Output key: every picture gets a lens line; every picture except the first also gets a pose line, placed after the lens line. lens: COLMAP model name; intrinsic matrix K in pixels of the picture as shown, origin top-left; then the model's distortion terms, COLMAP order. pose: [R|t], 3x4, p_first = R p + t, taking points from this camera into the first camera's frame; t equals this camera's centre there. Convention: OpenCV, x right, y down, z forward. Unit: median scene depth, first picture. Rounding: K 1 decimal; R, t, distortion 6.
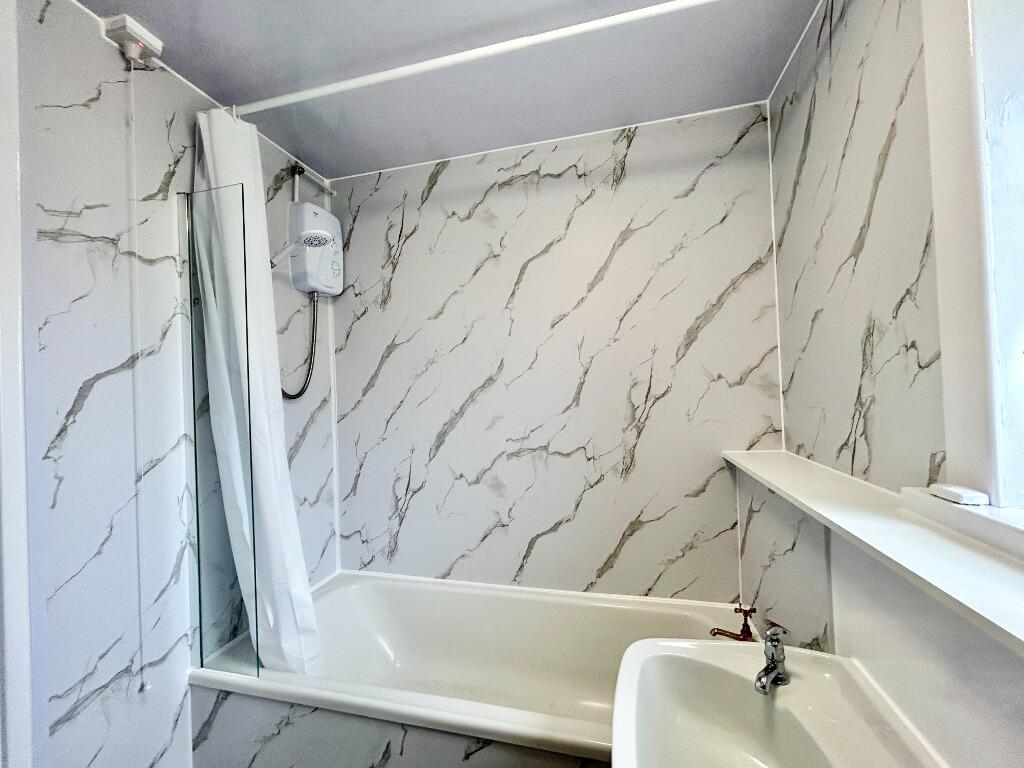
lens RADIAL K [[412.8, 0, 512.1], [0, 412.8, 384.9], [0, 0, 1]] dist [-0.002689, 0.000825]
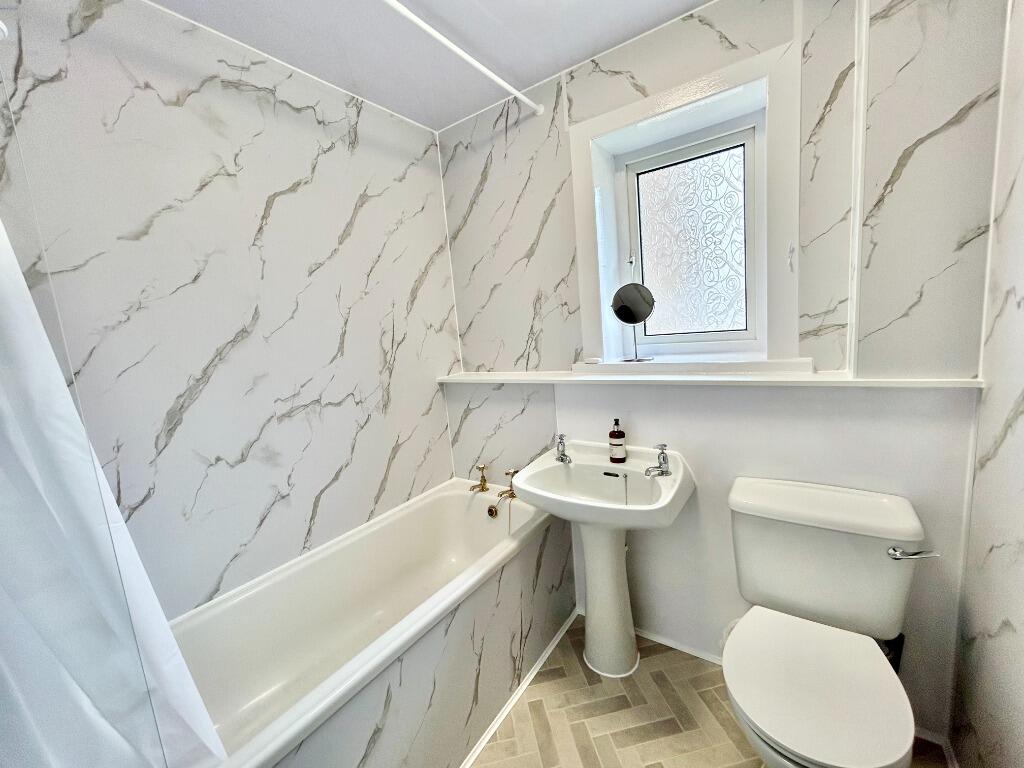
lens RADIAL K [[412.8, 0, 510.5], [0, 412.8, 385.1], [0, 0, 1]] dist [-0.002689, 0.000825]
pose [[0.358230, -0.129805, 0.924566, -0.671631], [0.066699, 0.991316, 0.113333, 0.036548], [-0.931248, 0.021068, 0.363777, 0.232122]]
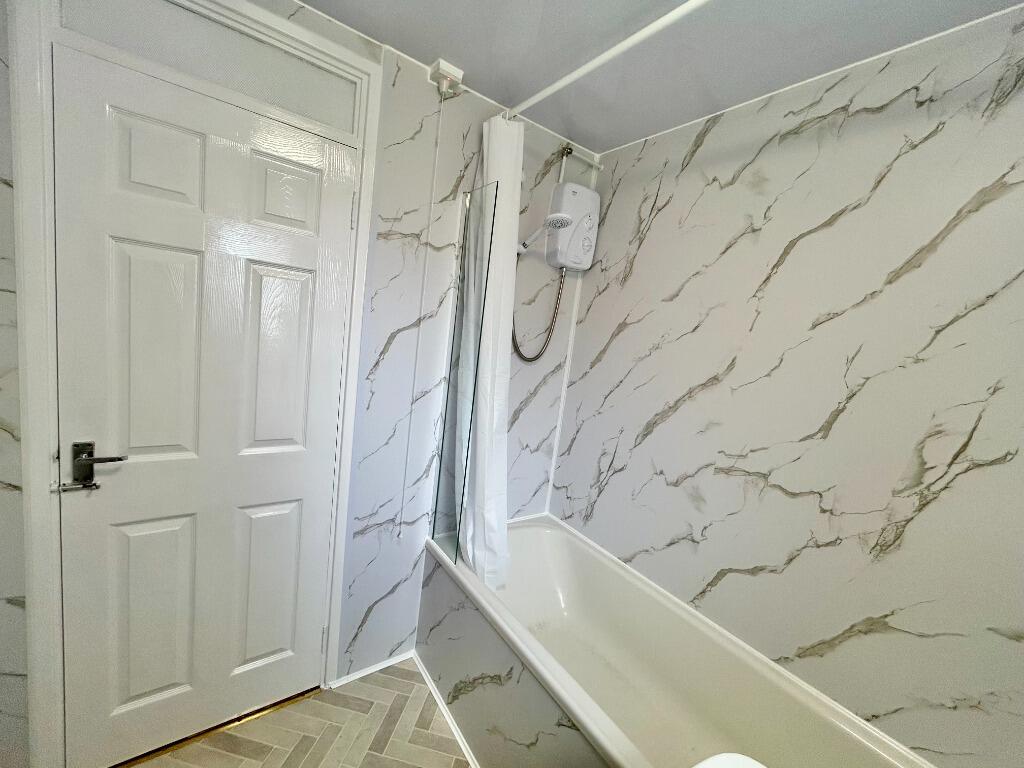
lens RADIAL K [[412.8, 0, 512.6], [0, 412.8, 384.3], [0, 0, 1]] dist [-0.002689, 0.000825]
pose [[0.753701, 0.211505, -0.622254, 0.178855], [-0.145754, 0.977017, 0.155546, -0.078822], [0.640851, -0.026540, 0.767206, 0.071478]]
